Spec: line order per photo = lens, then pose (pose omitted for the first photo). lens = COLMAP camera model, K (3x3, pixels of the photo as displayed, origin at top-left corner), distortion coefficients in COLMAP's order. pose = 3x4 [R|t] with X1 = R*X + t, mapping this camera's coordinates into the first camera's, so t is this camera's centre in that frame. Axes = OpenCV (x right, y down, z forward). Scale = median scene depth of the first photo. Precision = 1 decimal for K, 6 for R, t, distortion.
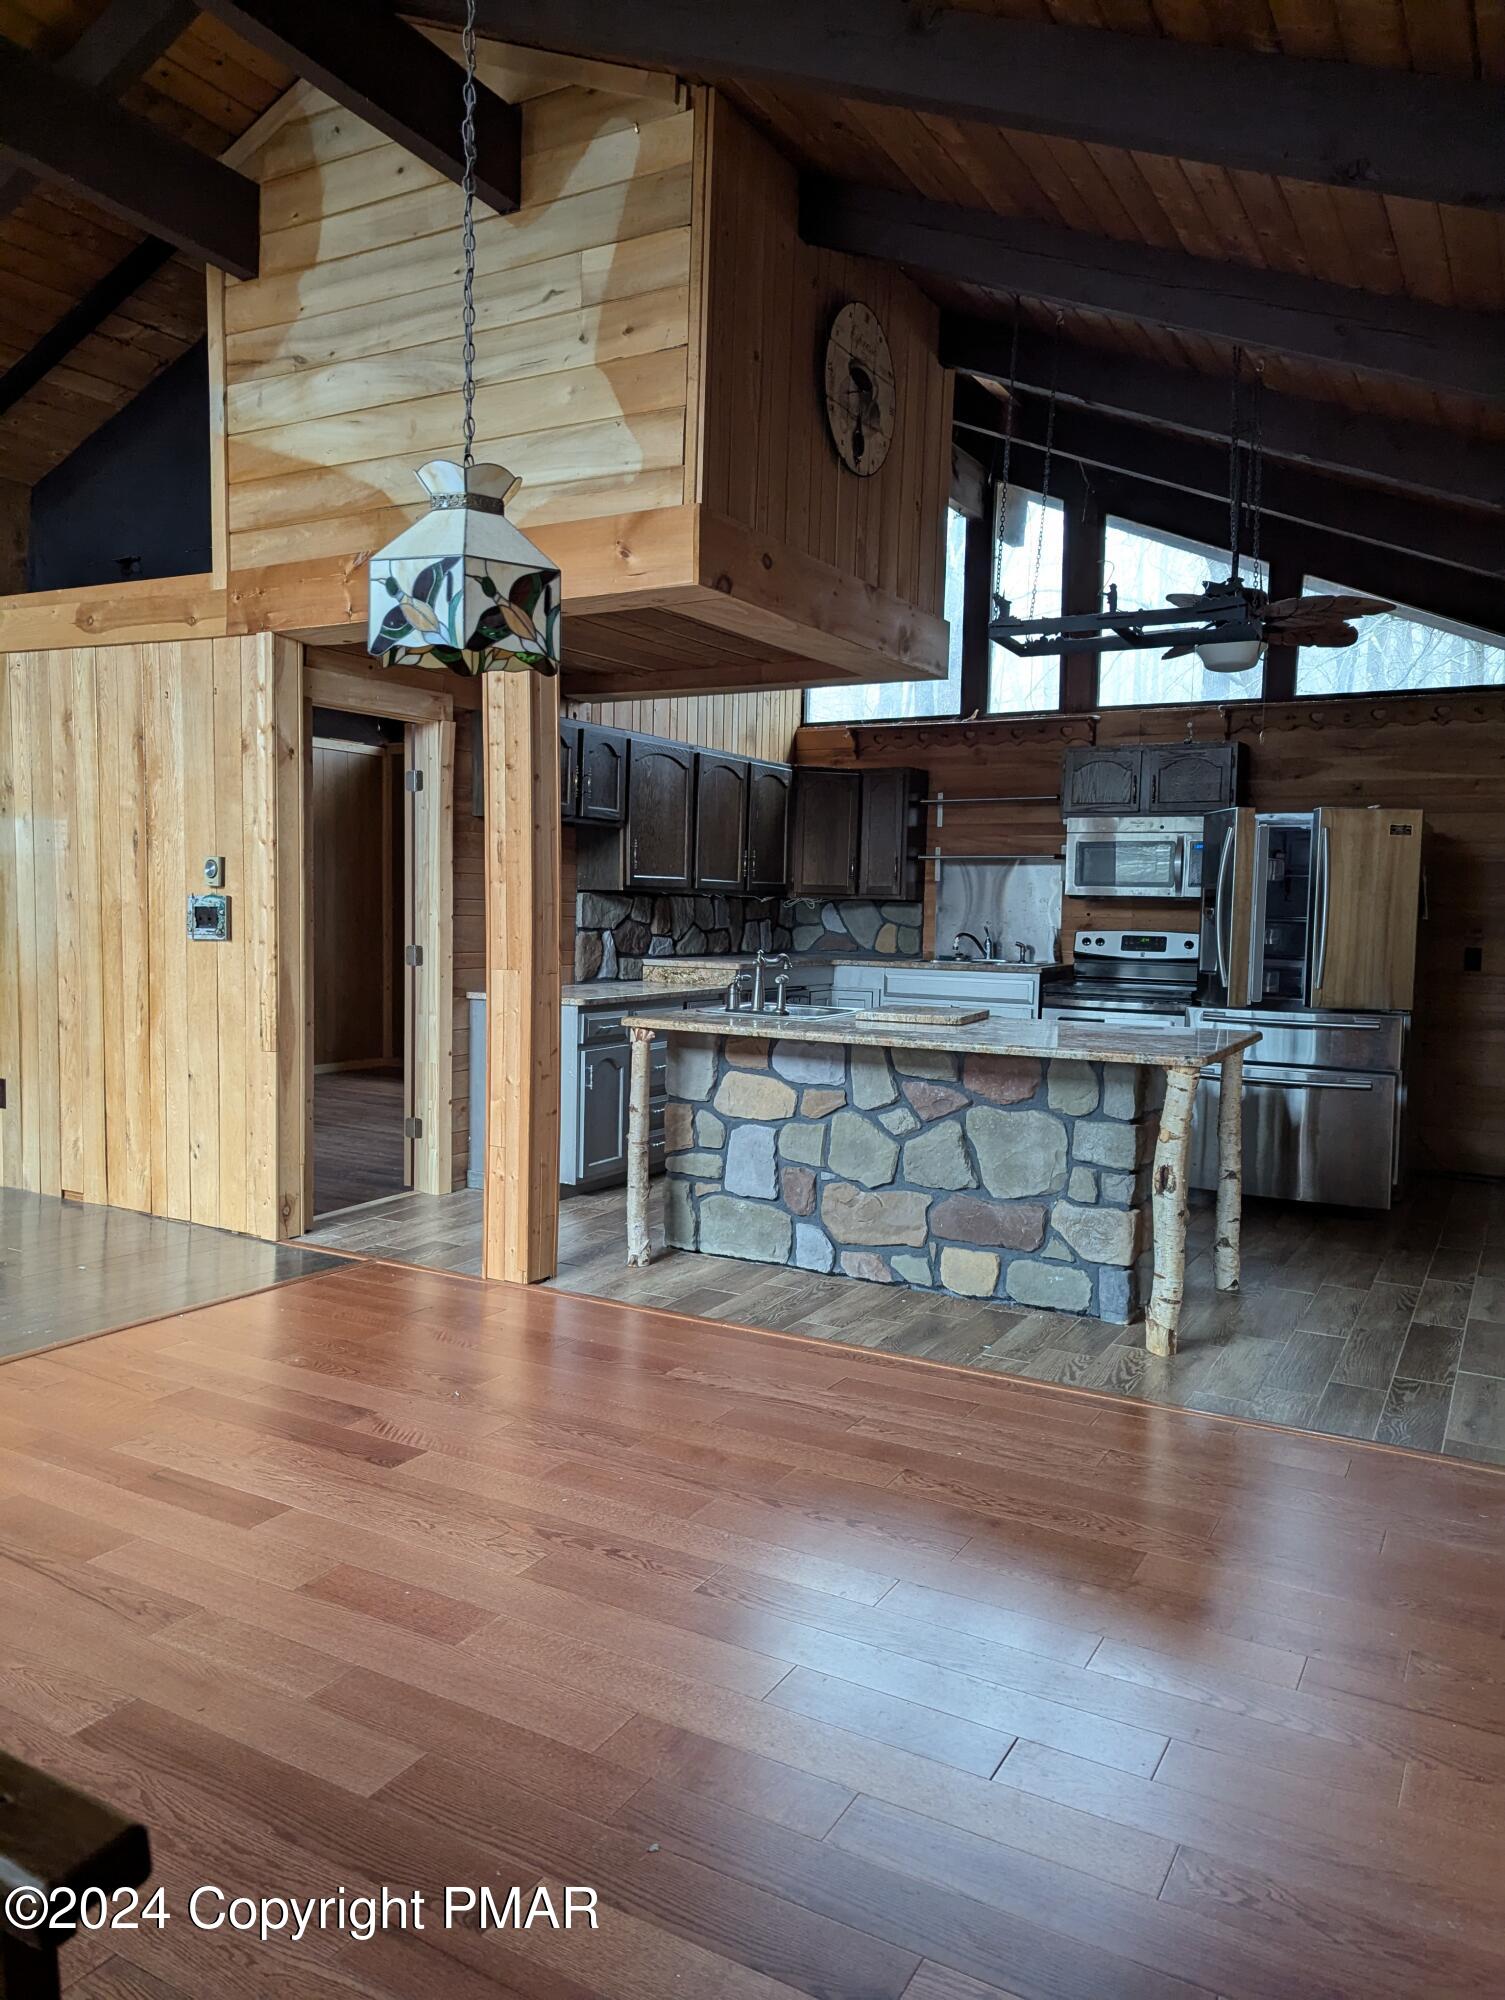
lens RADIAL K [[1400.6, 0, 737.7], [0, 1400.6, 990.4], [0, 0, 1]] dist [0.061891, -0.043043]
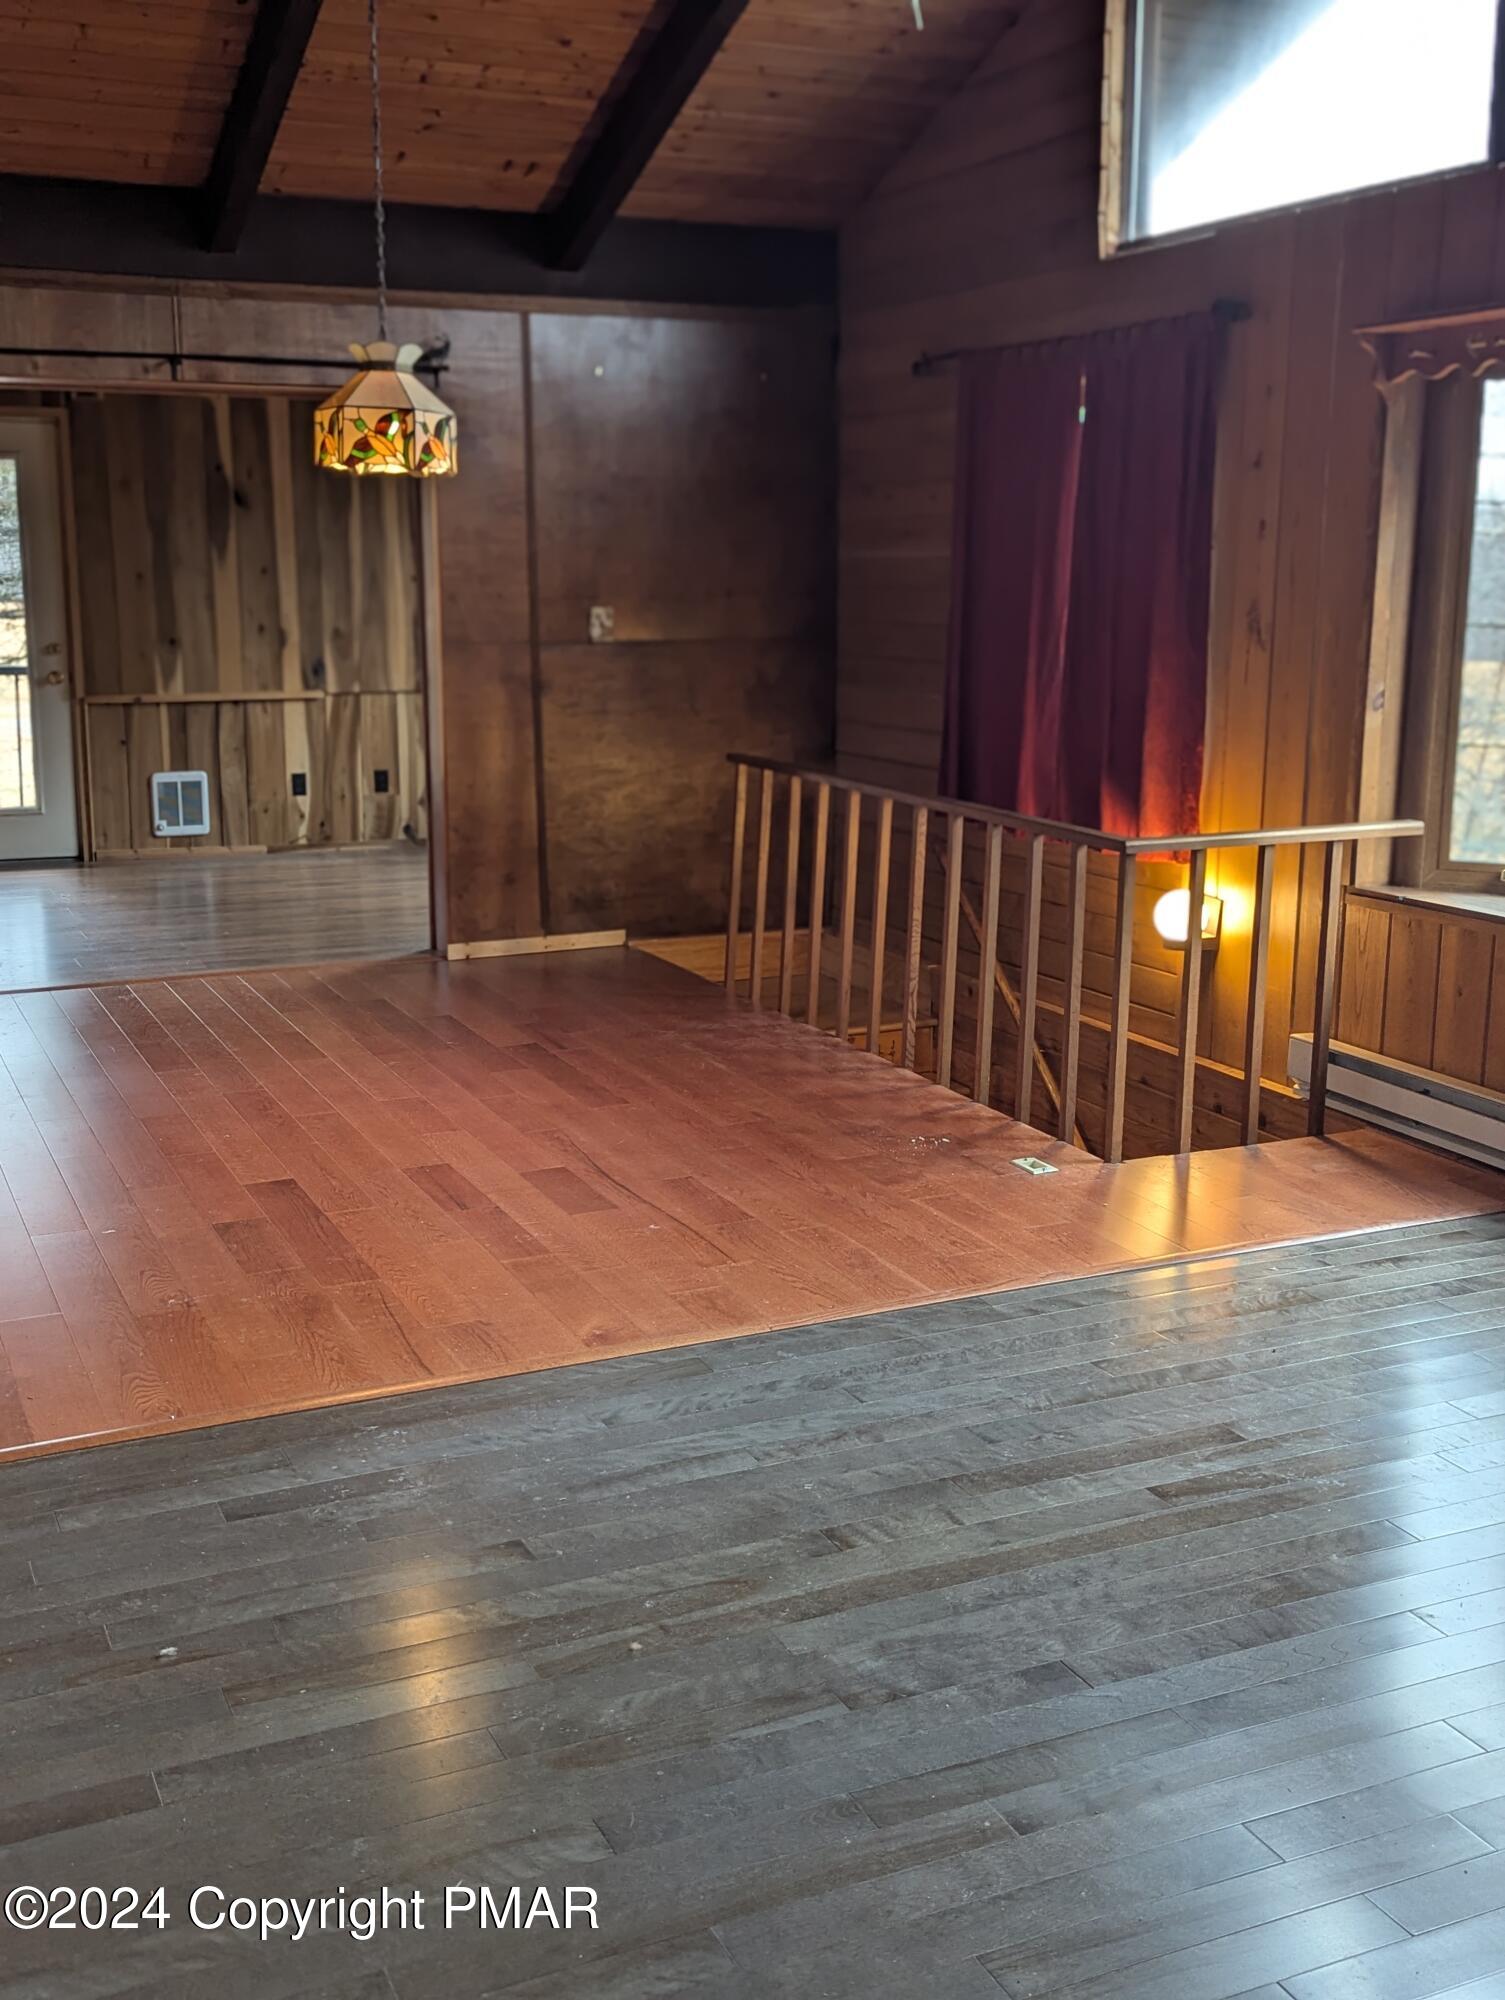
lens RADIAL K [[2132.4, 0, 750.2], [0, 2132.4, 998.7], [0, 0, 1]] dist [0.047723, 0.000000]
pose [[-0.813751, -0.143057, 0.563333, -0.902295], [0.013312, 0.964394, 0.264136, -0.138456], [-0.581061, 0.222440, -0.782872, 1.293283]]
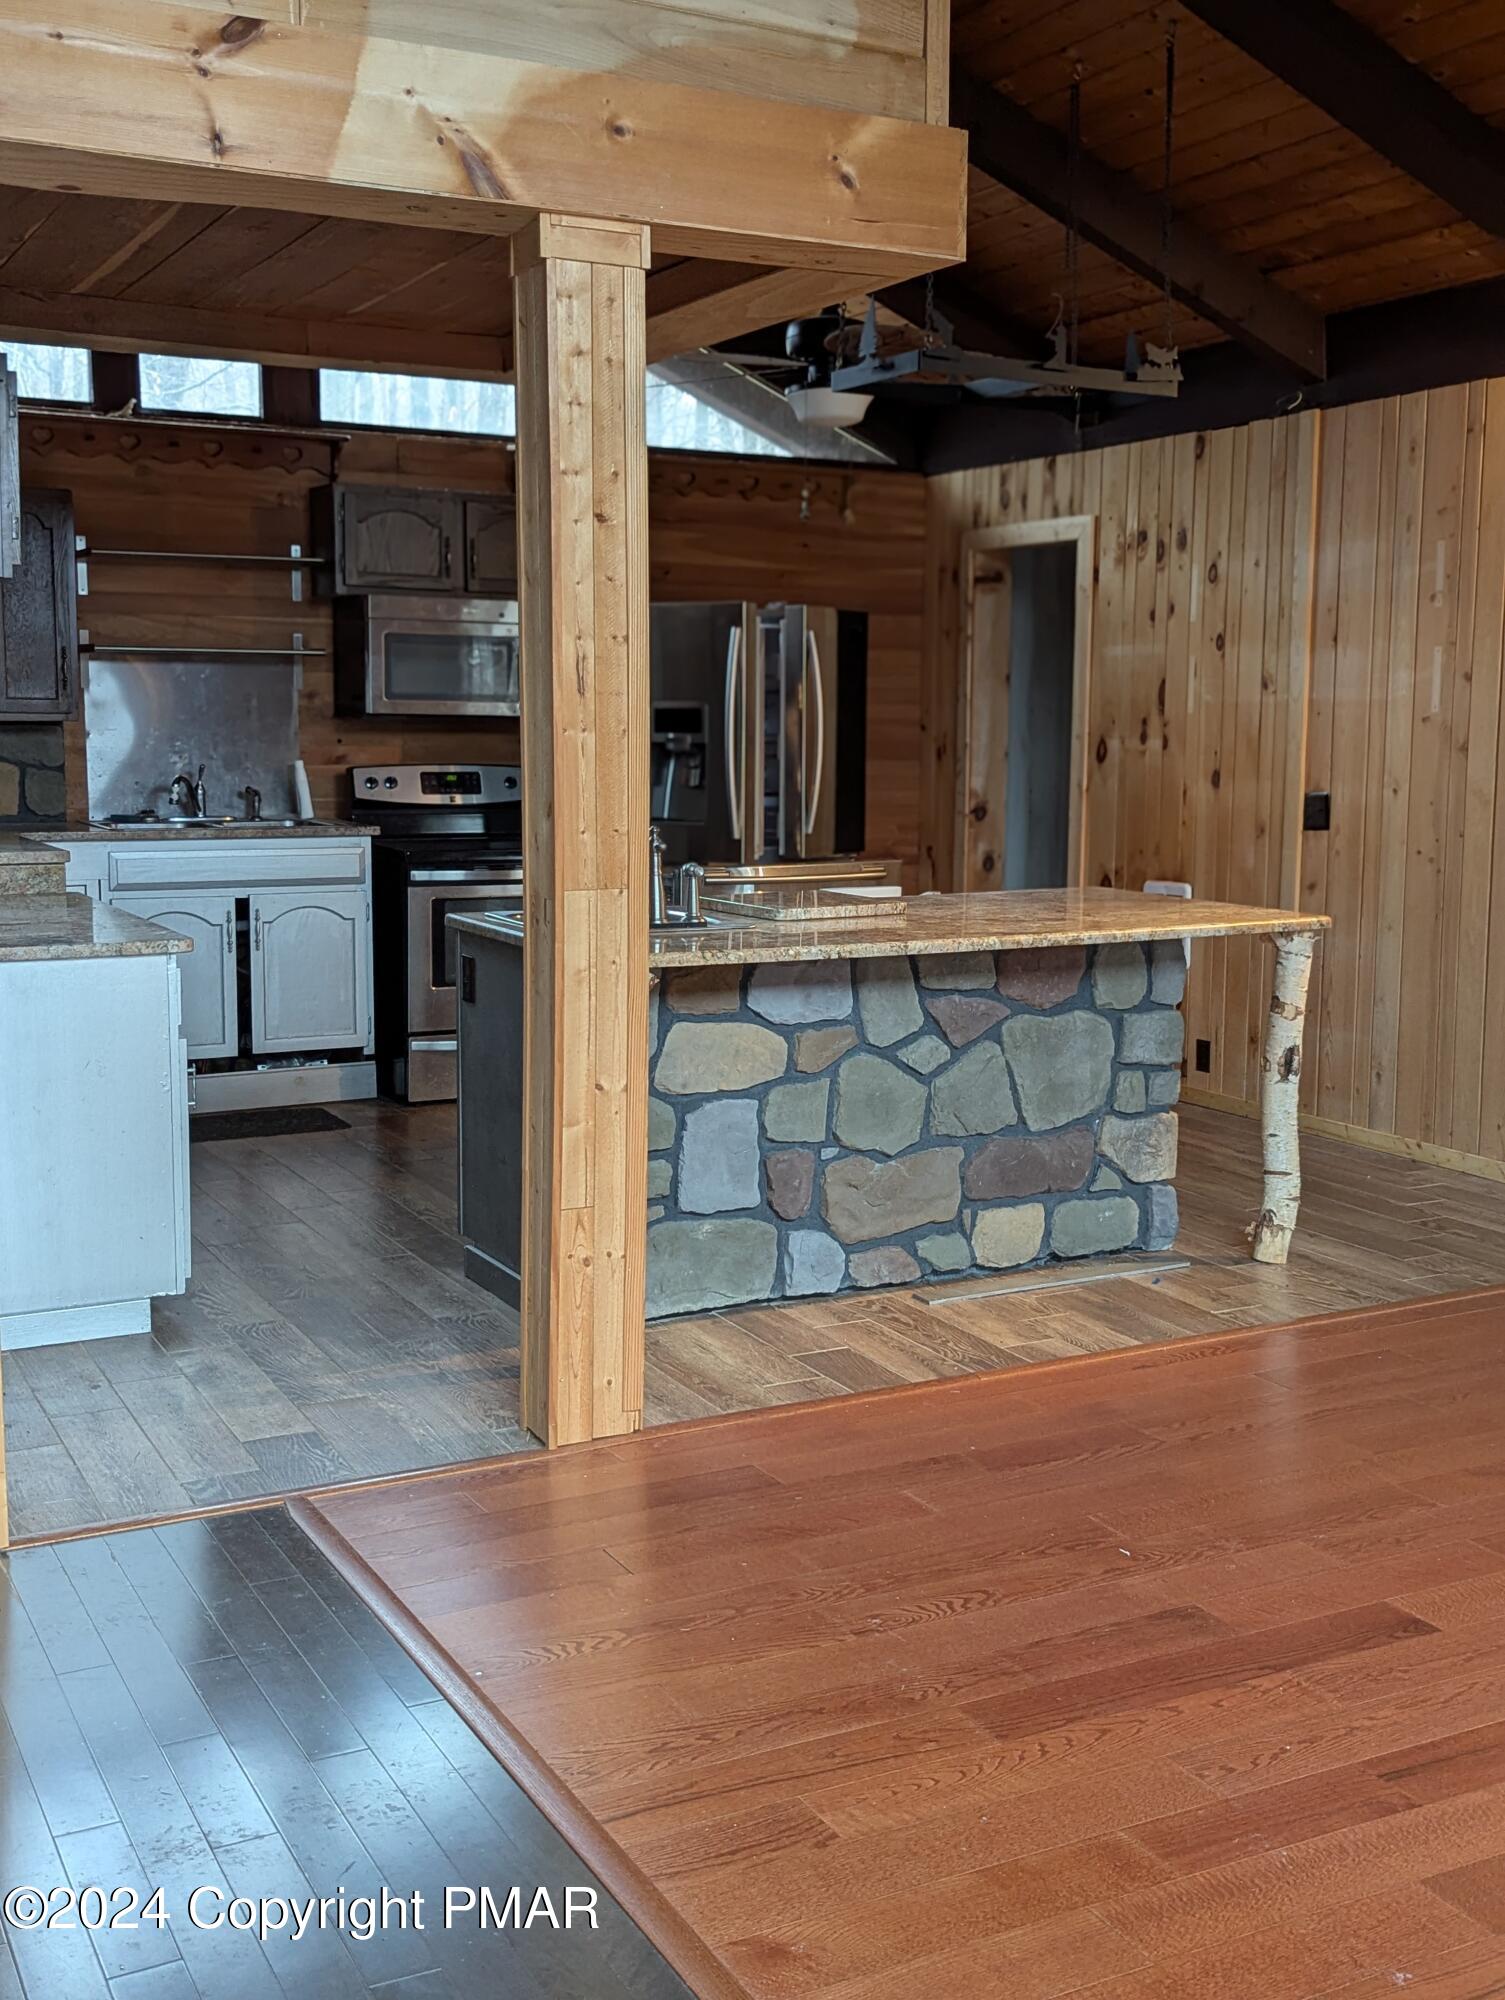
lens RADIAL K [[2132.4, 0, 745.1], [0, 2132.4, 988.7], [0, 0, 1]] dist [0.047723, 0.000000]
pose [[0.534199, -0.123647, 0.836267, -0.786685], [0.055670, 0.992243, 0.111147, -0.061797], [-0.843524, -0.012820, 0.536939, 0.465190]]
